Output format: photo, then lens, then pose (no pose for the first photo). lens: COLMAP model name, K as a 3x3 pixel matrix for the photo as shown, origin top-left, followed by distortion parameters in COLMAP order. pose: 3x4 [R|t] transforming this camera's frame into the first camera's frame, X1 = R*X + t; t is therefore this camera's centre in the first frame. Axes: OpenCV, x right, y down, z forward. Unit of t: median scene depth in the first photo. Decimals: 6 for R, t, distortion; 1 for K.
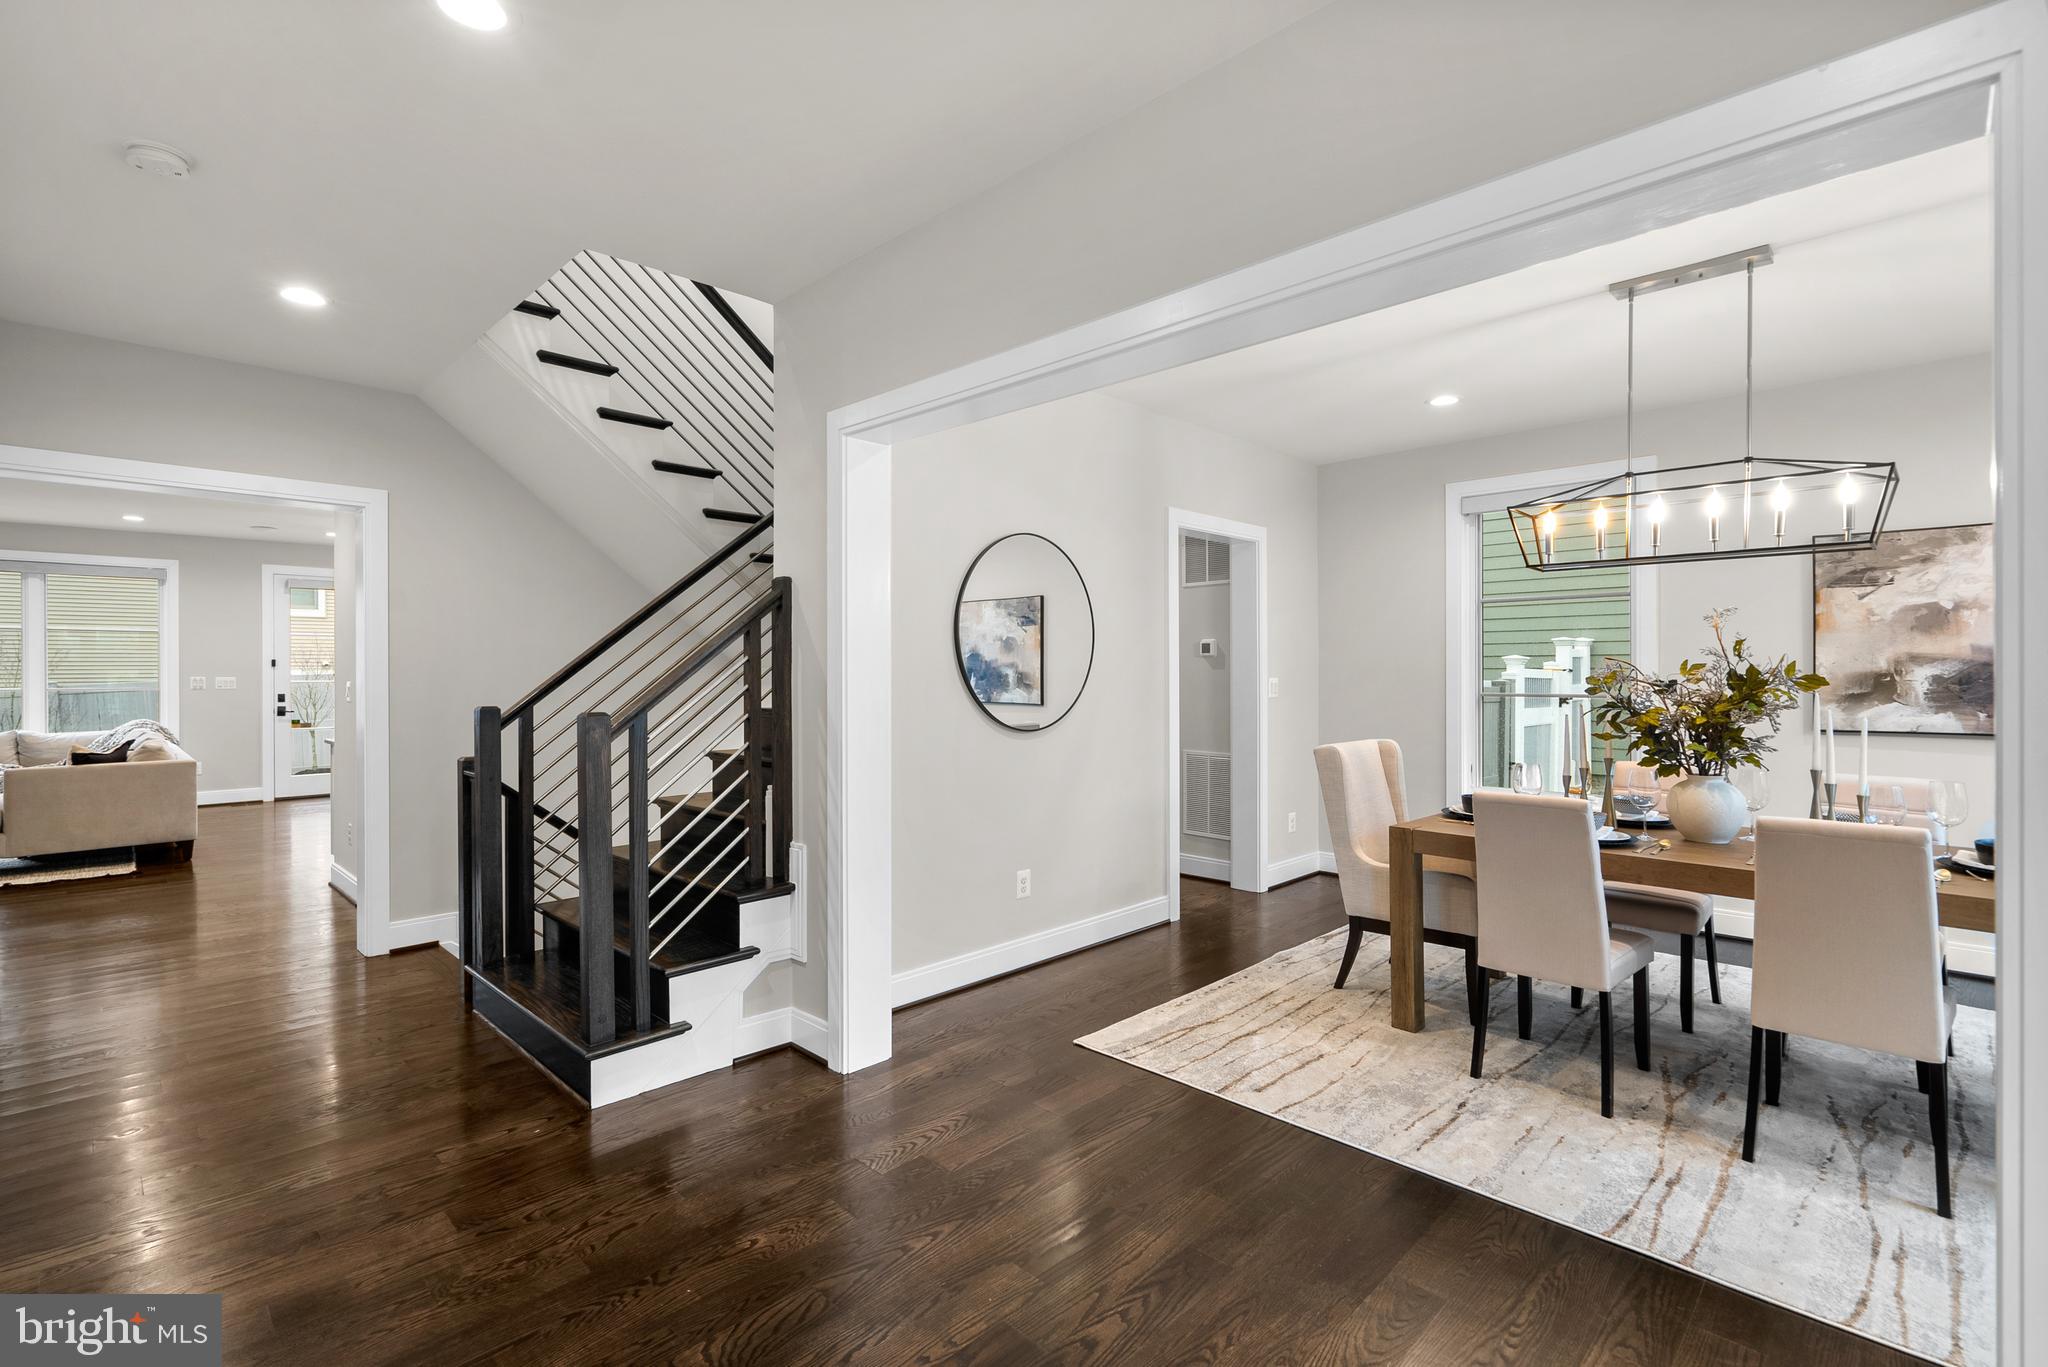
lens RADIAL K [[932.6, 0, 1021.1], [0, 932.6, 684.1], [0, 0, 1]] dist [-0.001316, 0.000963]
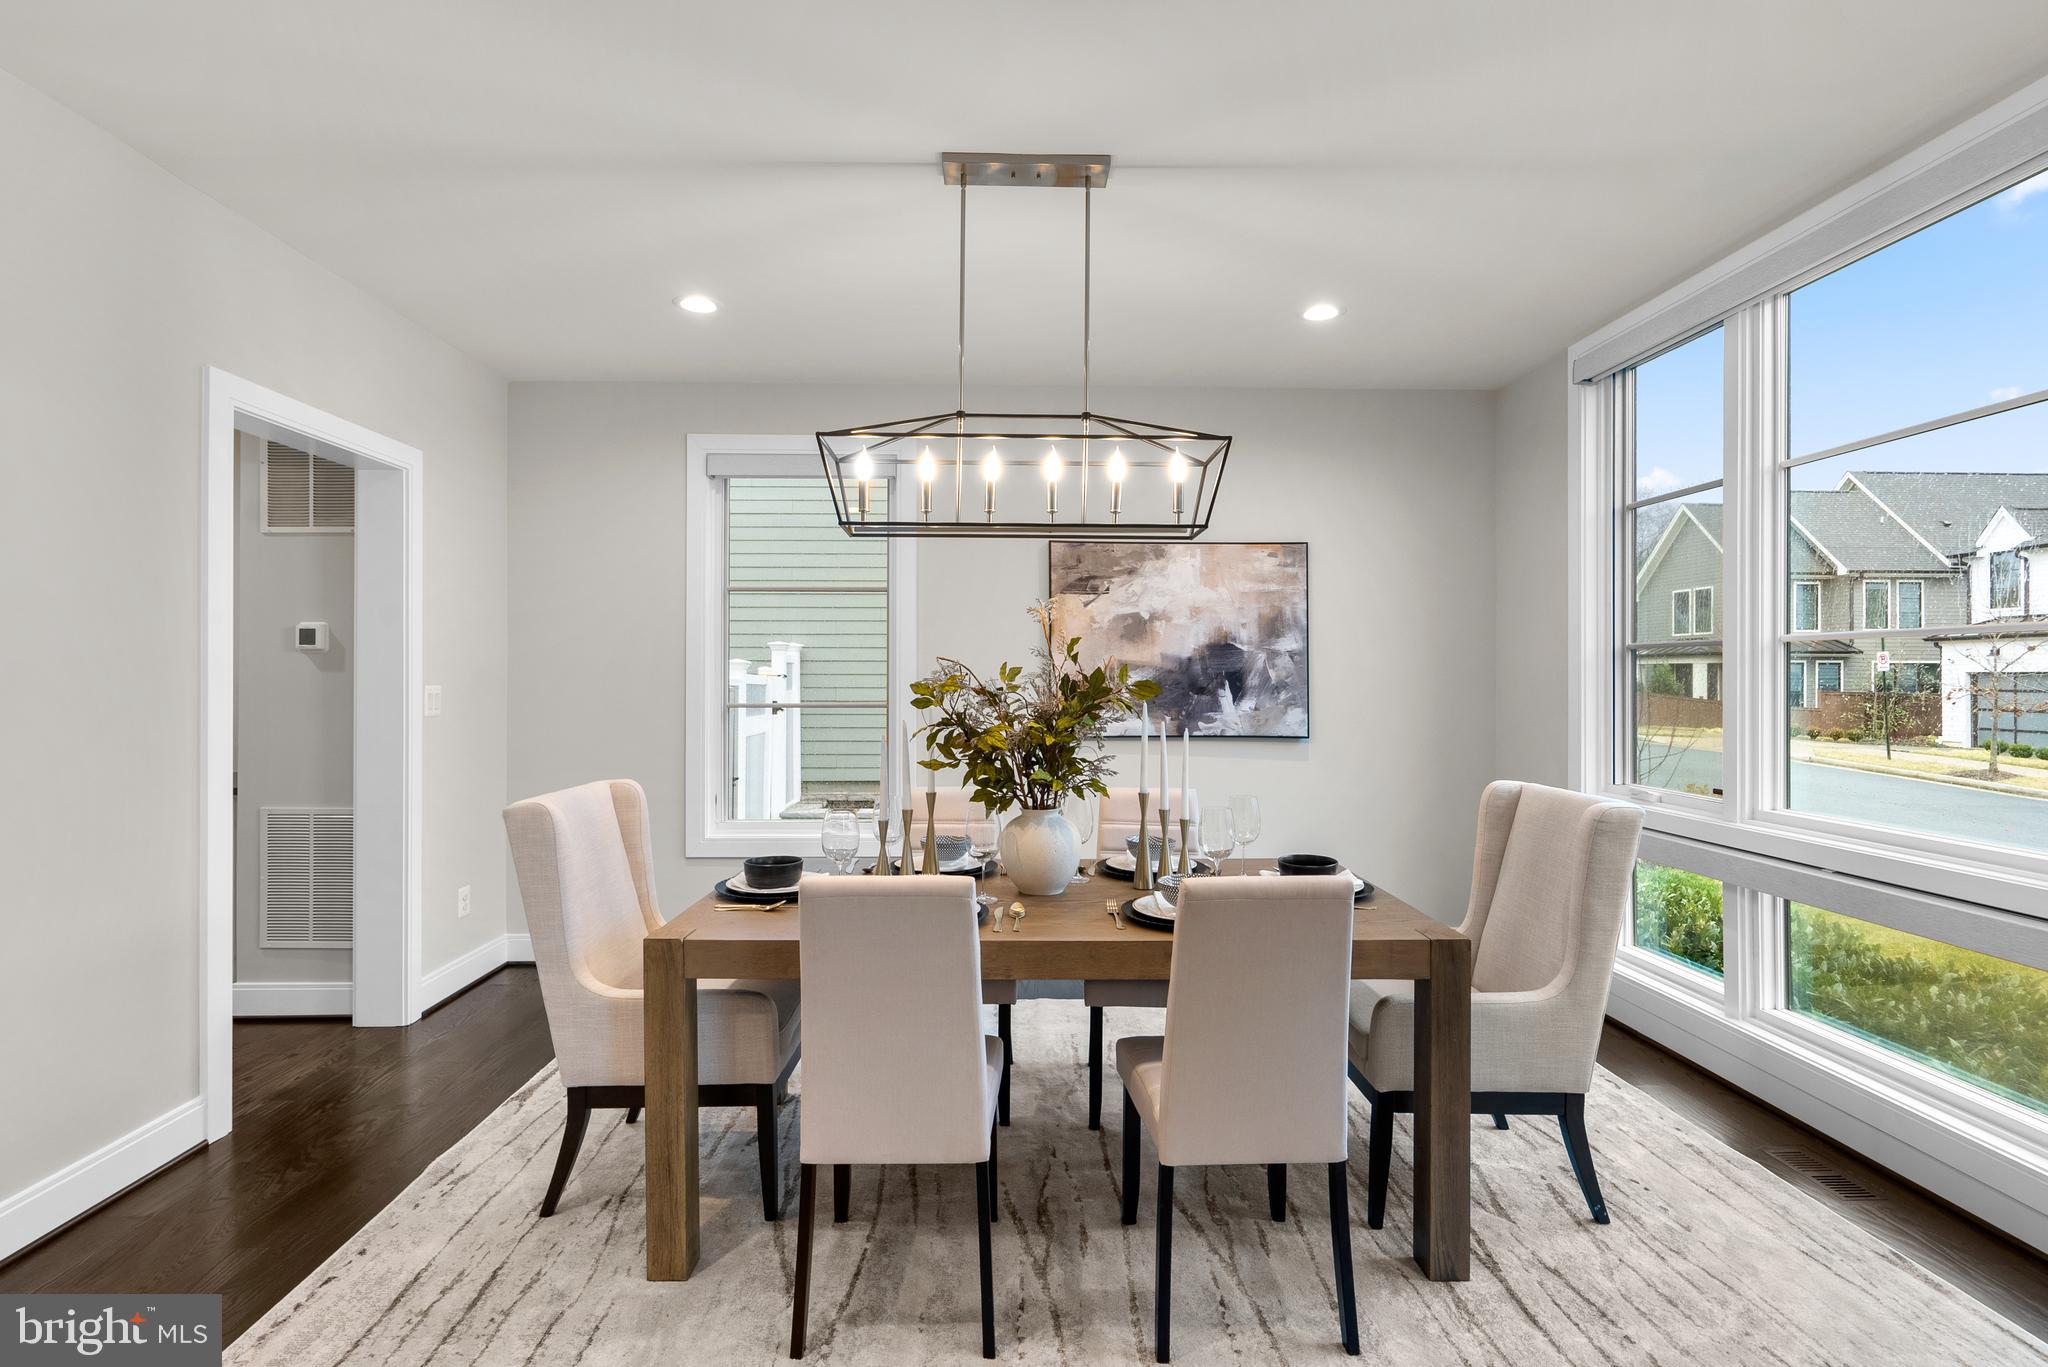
lens RADIAL K [[974.9, 0, 1026.3], [0, 974.9, 667.4], [0, 0, 1]] dist [-0.002925, 0.002087]
pose [[0.693996, 0.010466, 0.719903, 0.097101], [0.006377, 0.999766, -0.020682, -0.003365], [-0.719951, 0.018944, 0.693767, 0.326266]]
